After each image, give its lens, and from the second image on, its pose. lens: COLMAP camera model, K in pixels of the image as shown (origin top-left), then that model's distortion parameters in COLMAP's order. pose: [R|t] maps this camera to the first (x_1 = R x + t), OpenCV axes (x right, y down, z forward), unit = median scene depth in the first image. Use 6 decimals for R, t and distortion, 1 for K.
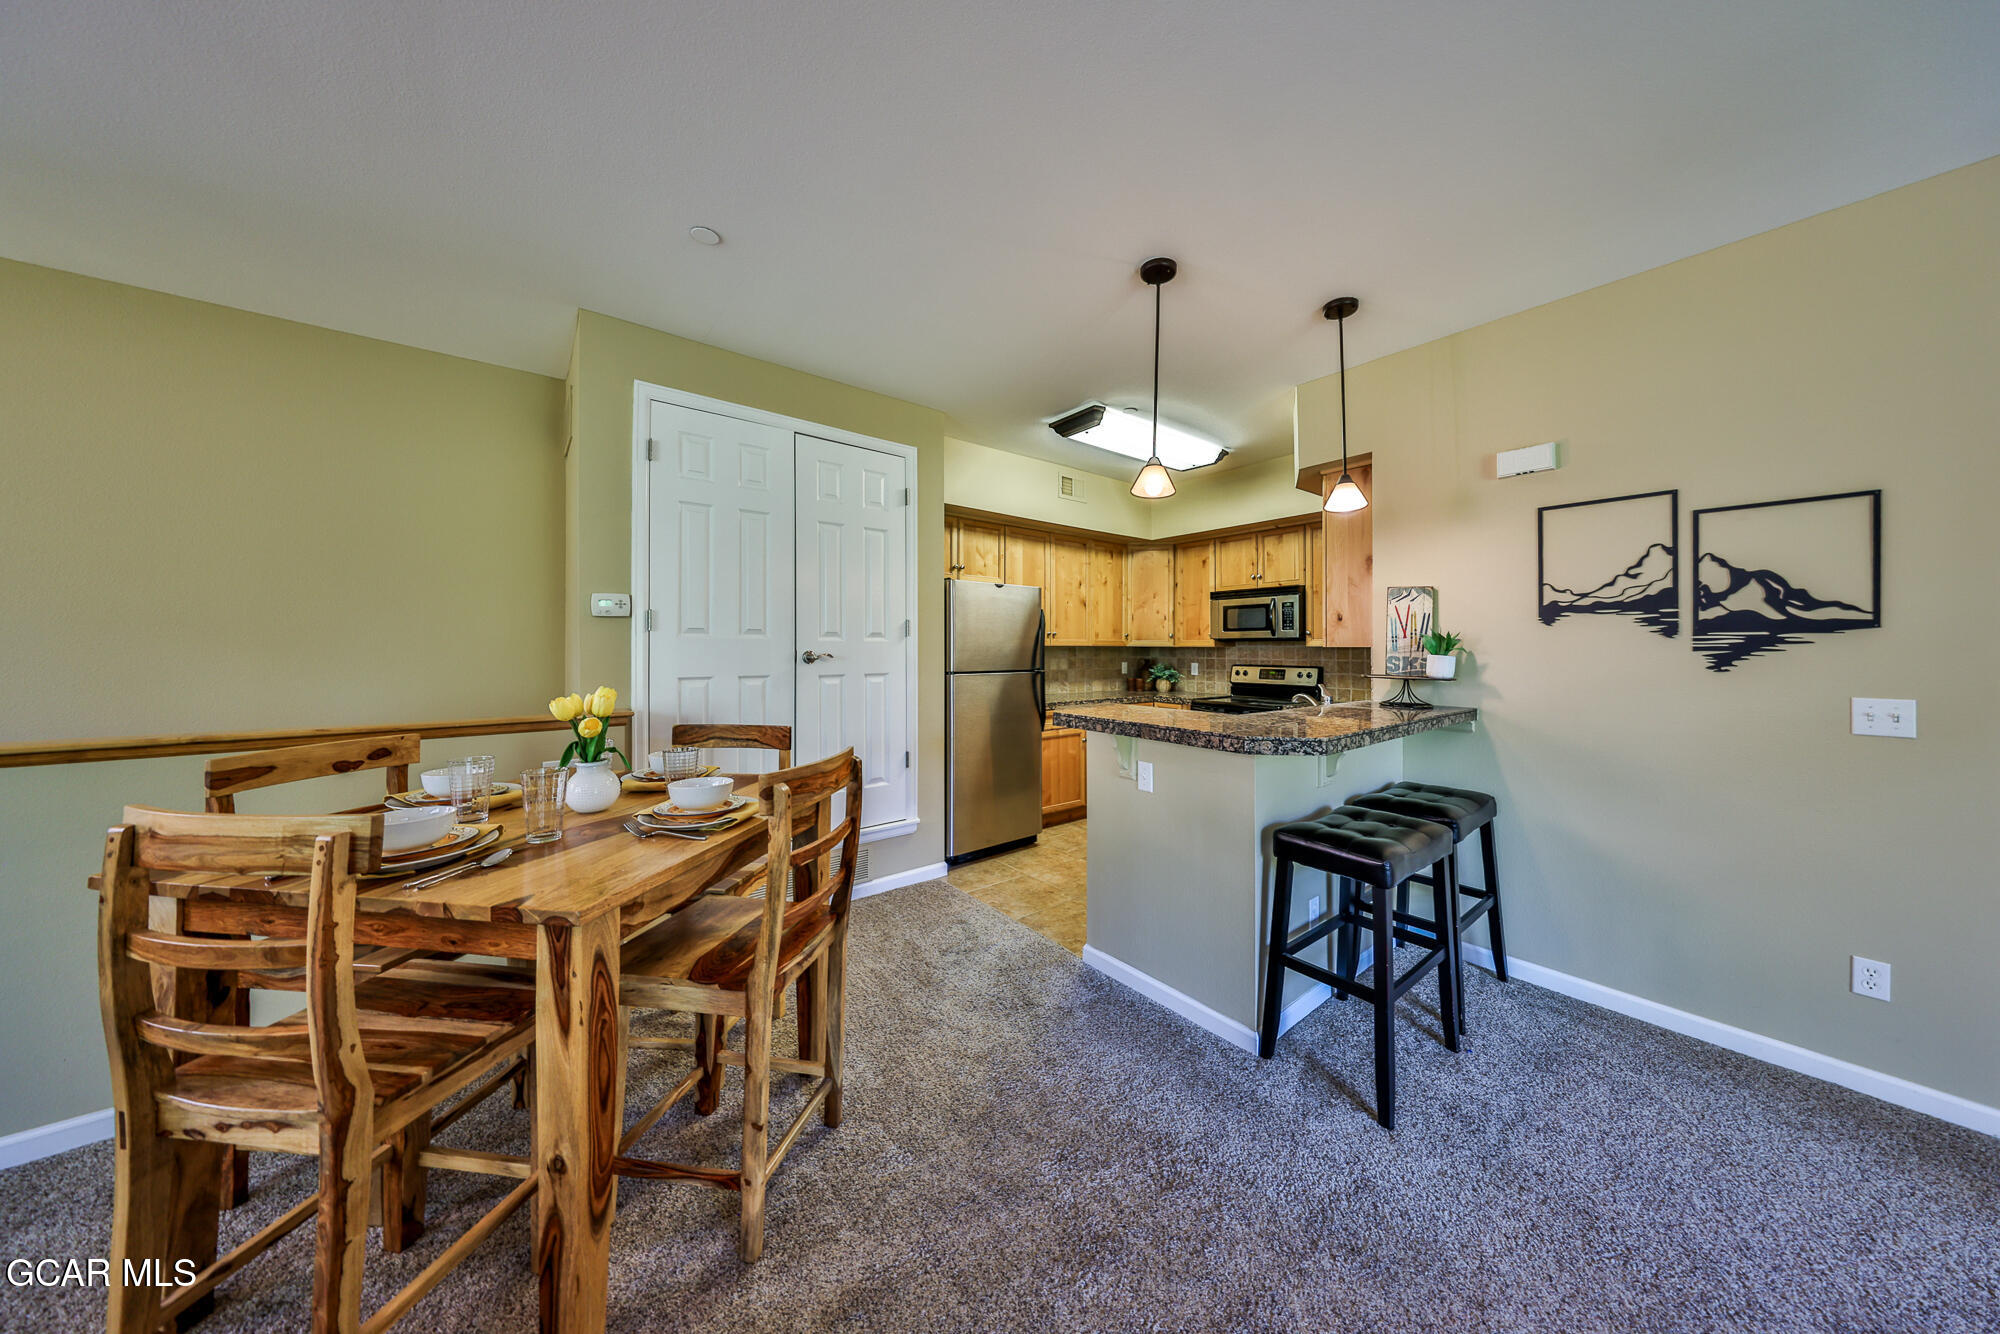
lens RADIAL K [[623.9, 0, 1024.9], [0, 623.9, 641.2], [0, 0, 1]] dist [-0.004740, 0.000192]
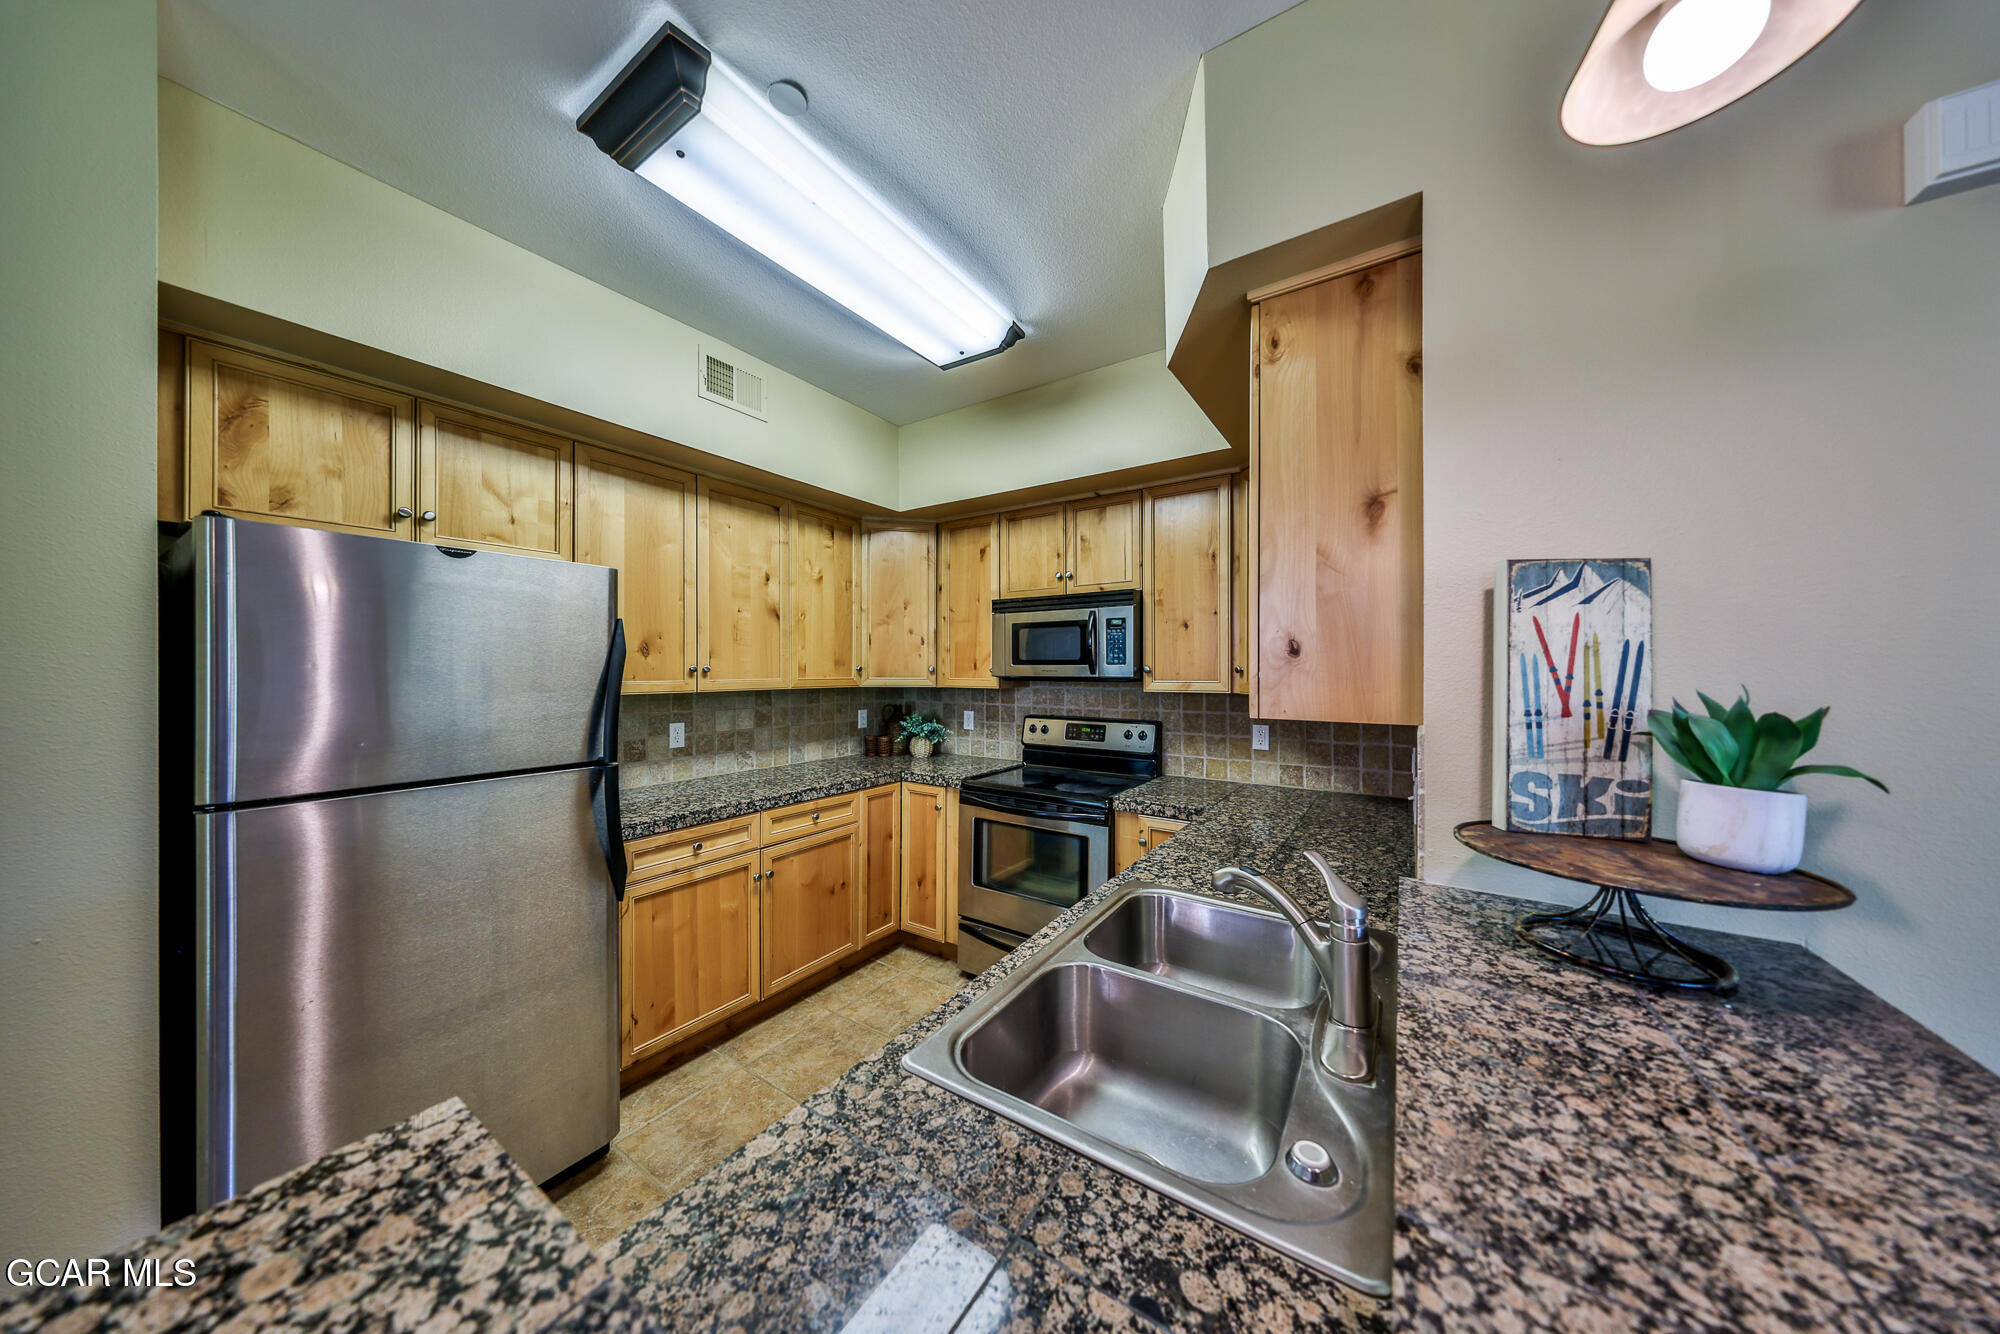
lens RADIAL K [[623.9, 0, 994.1], [0, 623.9, 670.9], [0, 0, 1]] dist [-0.004740, 0.000192]
pose [[0.958268, -0.001570, 0.285867, 0.140351], [-0.002380, 0.999906, 0.013472, -0.019537], [-0.285861, -0.013590, 0.958175, 0.465453]]
